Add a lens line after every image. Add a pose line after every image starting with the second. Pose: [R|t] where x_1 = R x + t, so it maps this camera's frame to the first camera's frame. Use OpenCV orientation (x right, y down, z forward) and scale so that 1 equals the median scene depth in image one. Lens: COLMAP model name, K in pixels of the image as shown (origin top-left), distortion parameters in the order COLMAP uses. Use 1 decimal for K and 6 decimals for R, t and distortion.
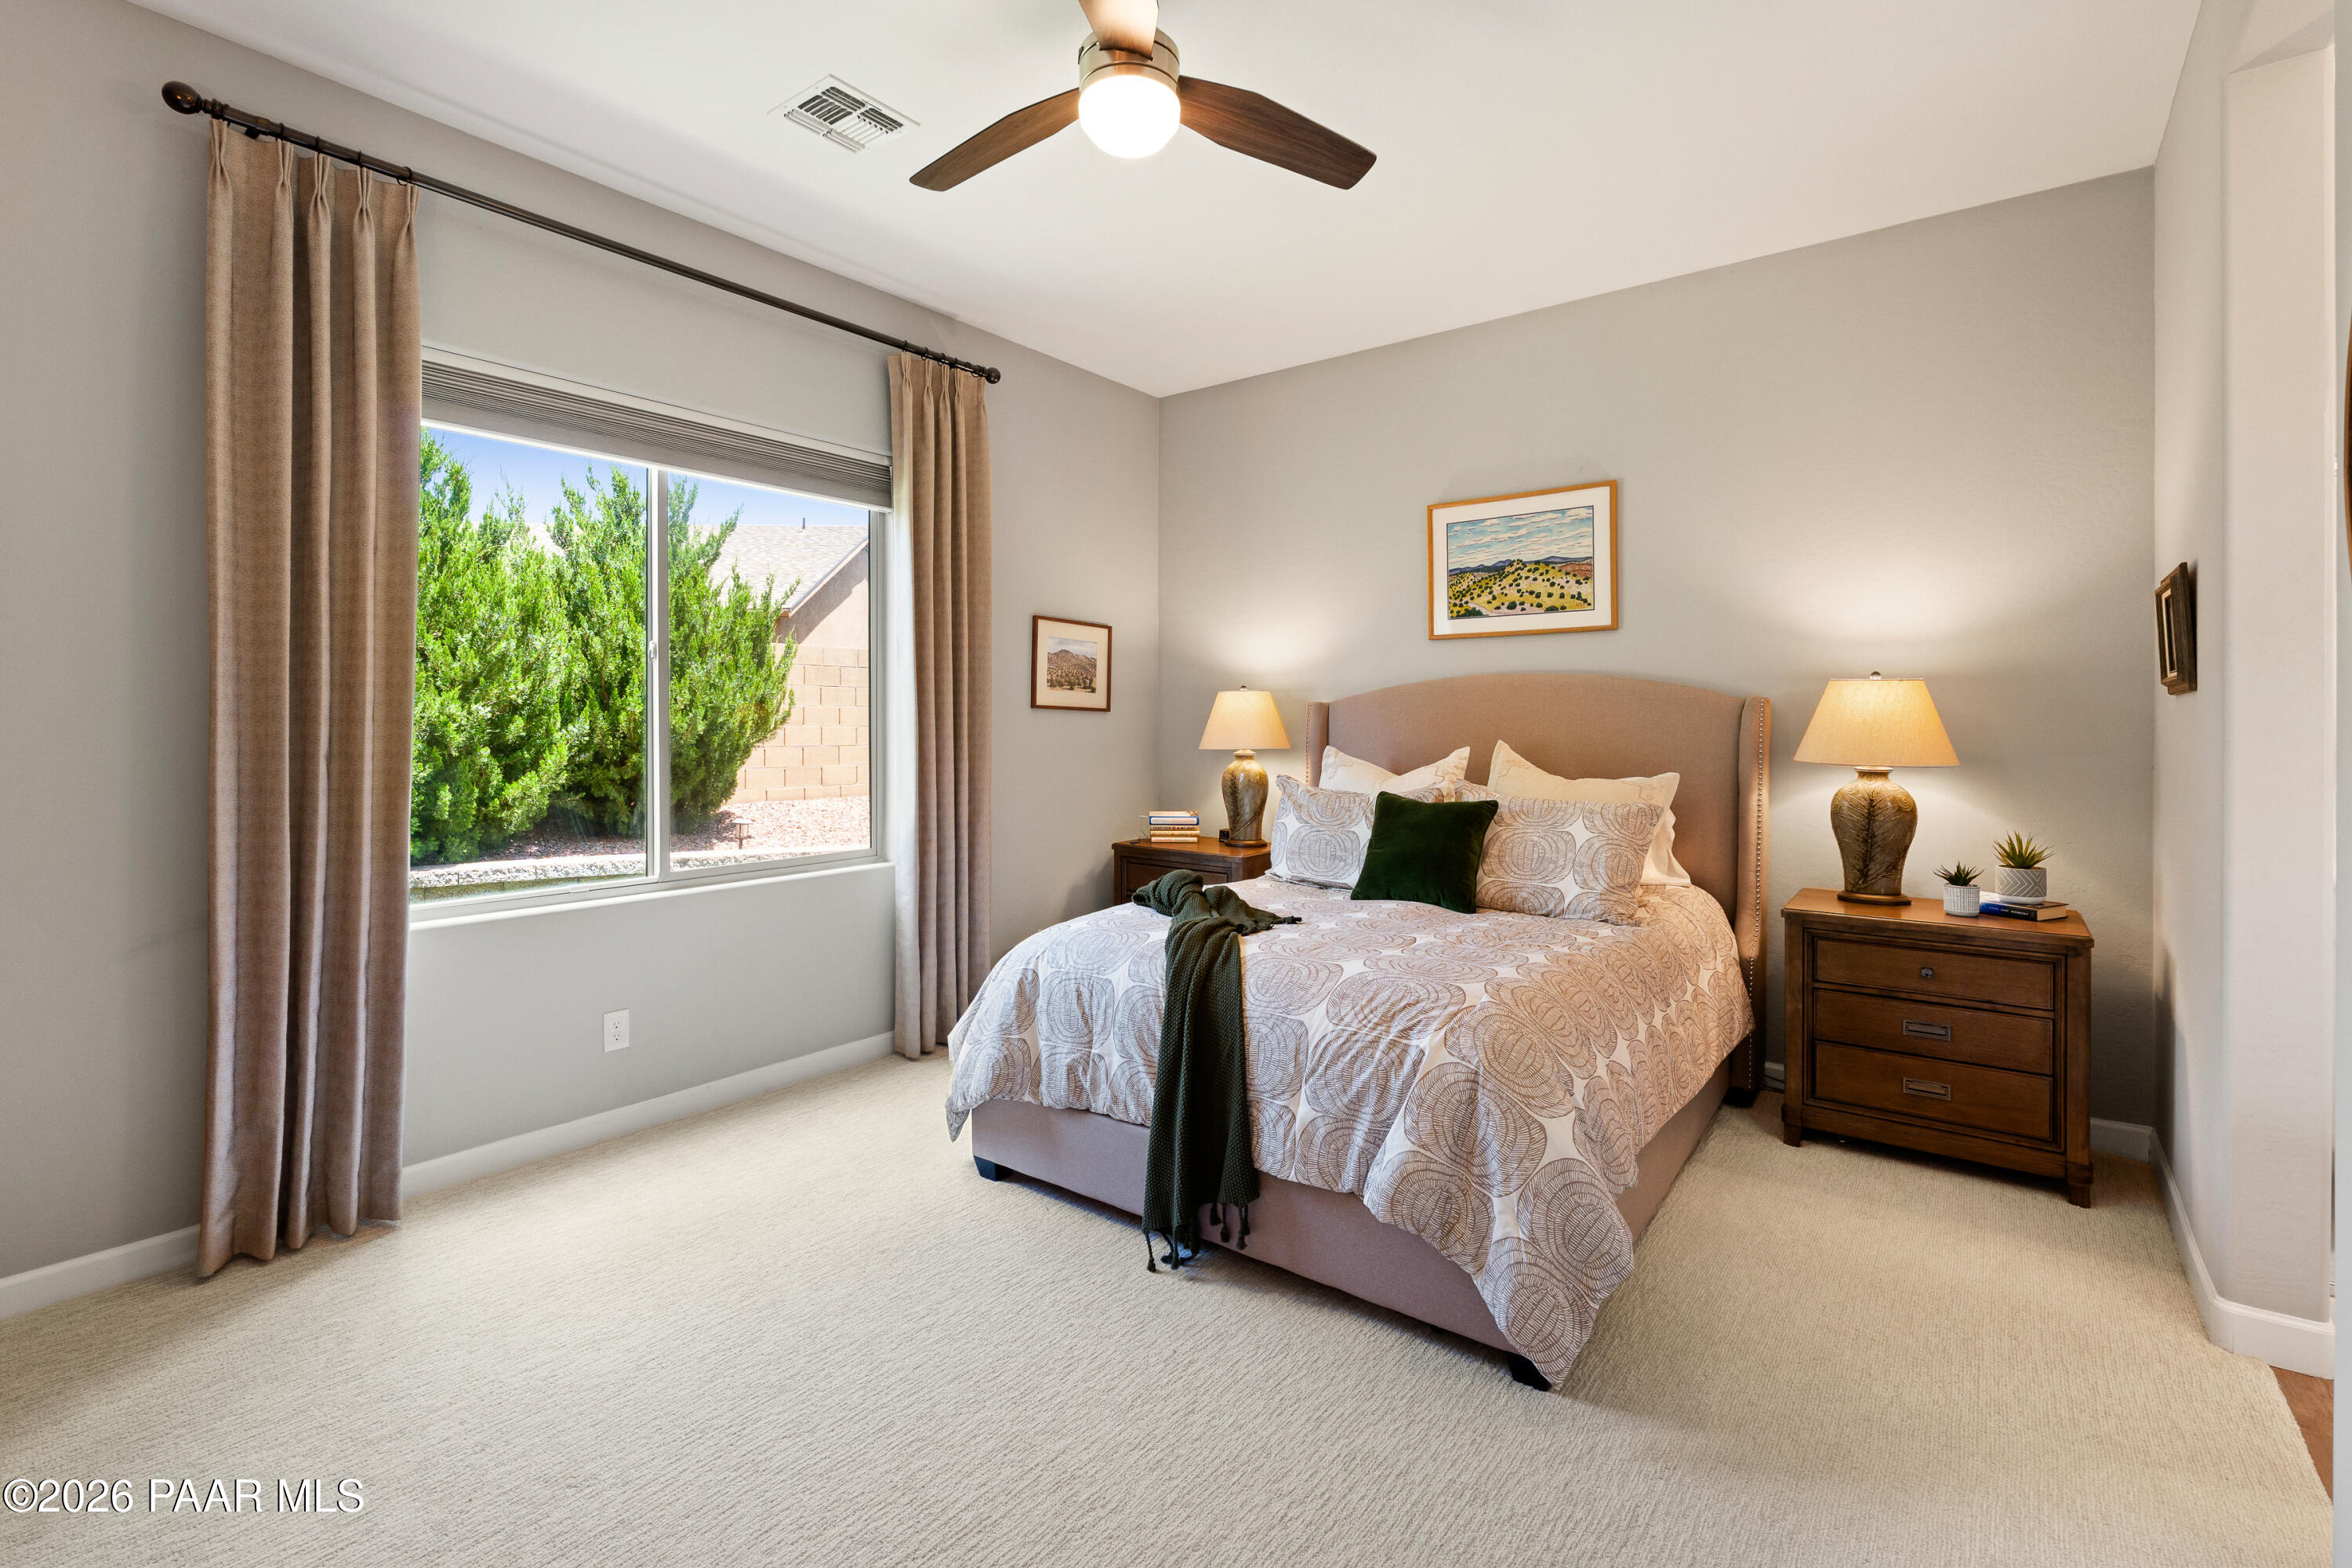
lens RADIAL K [[1063.0, 0, 1181.4], [0, 1063.0, 707.8], [0, 0, 1]] dist [-0.001320, -0.000085]
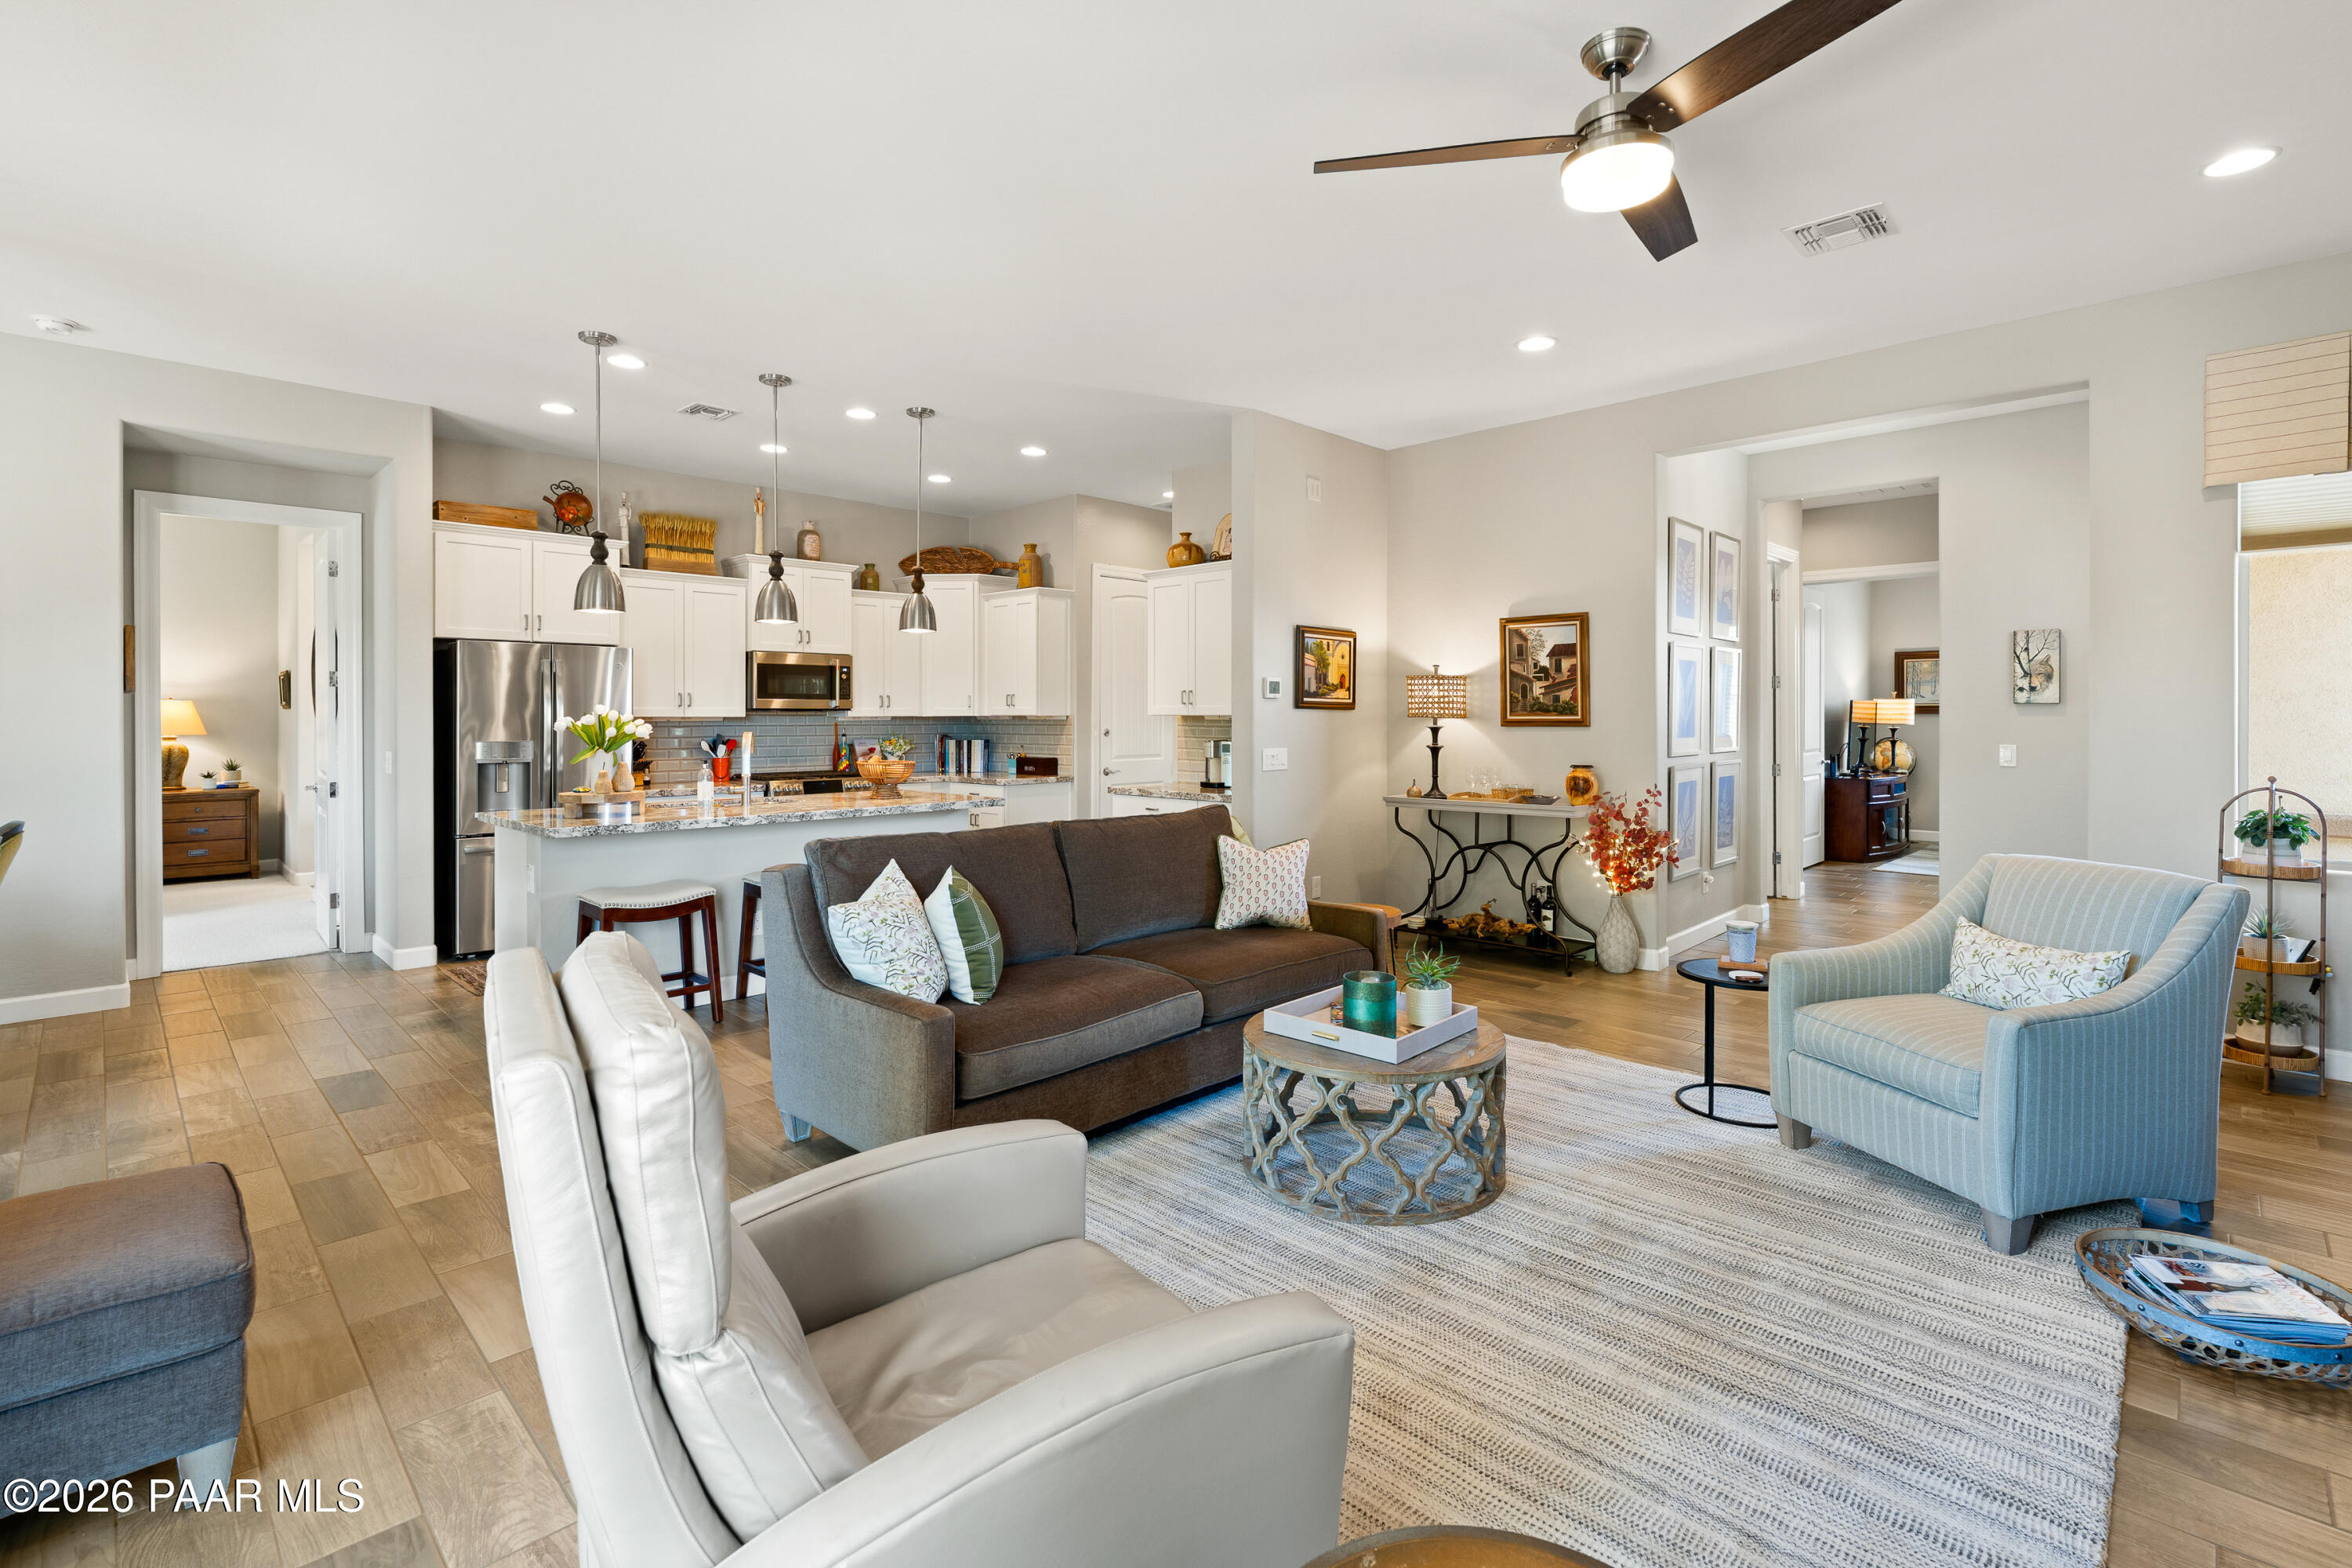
lens RADIAL K [[1063.0, 0, 1181.4], [0, 1063.0, 707.8], [0, 0, 1]] dist [-0.001320, -0.000085]
pose [[0.121531, -0.002585, 0.992584, -1.668490], [-0.001286, 0.999995, 0.002762, -0.023114], [-0.992587, -0.001612, 0.121527, -1.806842]]
